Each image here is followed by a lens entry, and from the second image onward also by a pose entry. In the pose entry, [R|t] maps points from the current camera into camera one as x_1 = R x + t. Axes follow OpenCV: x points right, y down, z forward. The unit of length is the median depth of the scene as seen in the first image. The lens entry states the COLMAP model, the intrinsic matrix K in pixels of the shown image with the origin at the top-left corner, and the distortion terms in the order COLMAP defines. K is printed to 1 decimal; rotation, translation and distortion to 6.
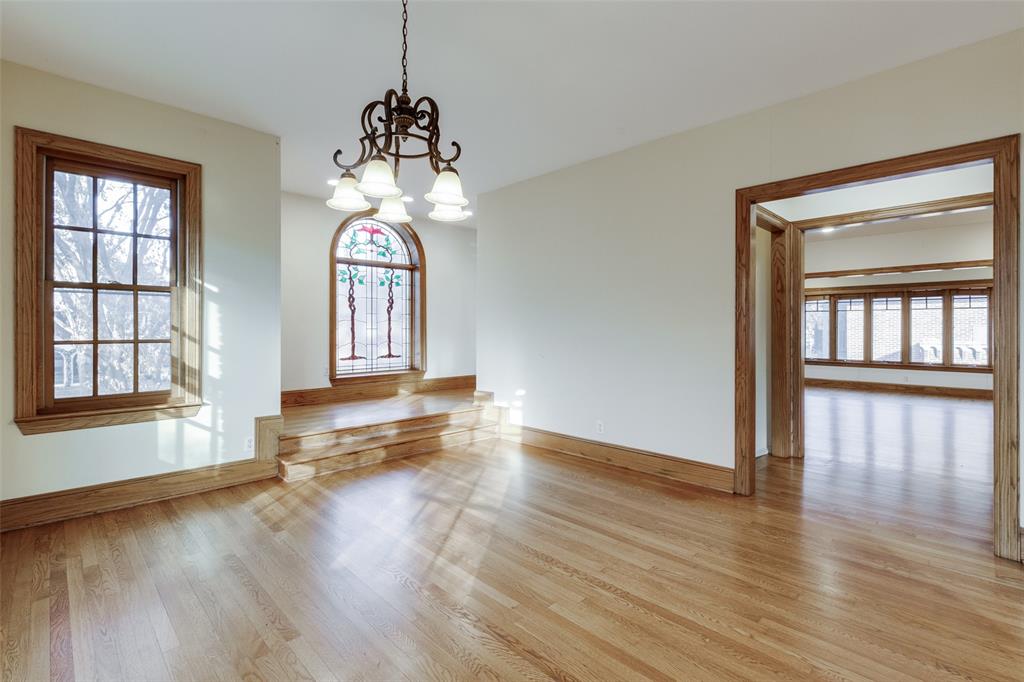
lens RADIAL K [[481.2, 0, 525.3], [0, 481.2, 329.1], [0, 0, 1]] dist [0.000880, 0.000252]
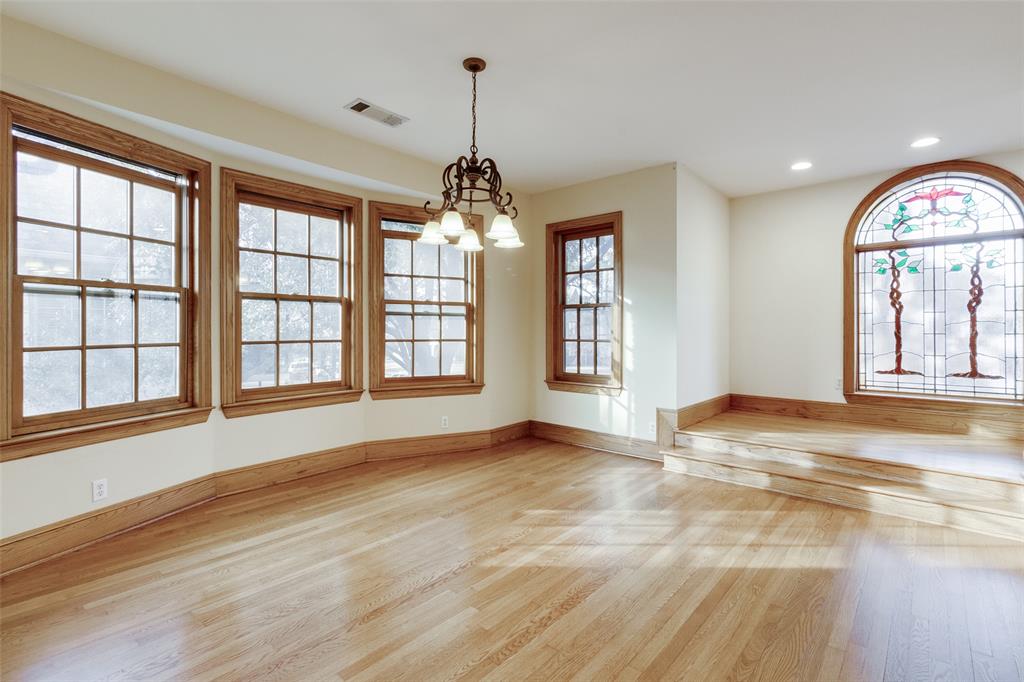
lens RADIAL K [[481.2, 0, 513.5], [0, 481.2, 330.9], [0, 0, 1]] dist [0.000880, 0.000252]
pose [[0.045288, -0.000091, -0.998974, 0.479400], [-0.004350, 0.999990, -0.000288, -0.002693], [0.998964, 0.004359, 0.045287, 0.465846]]
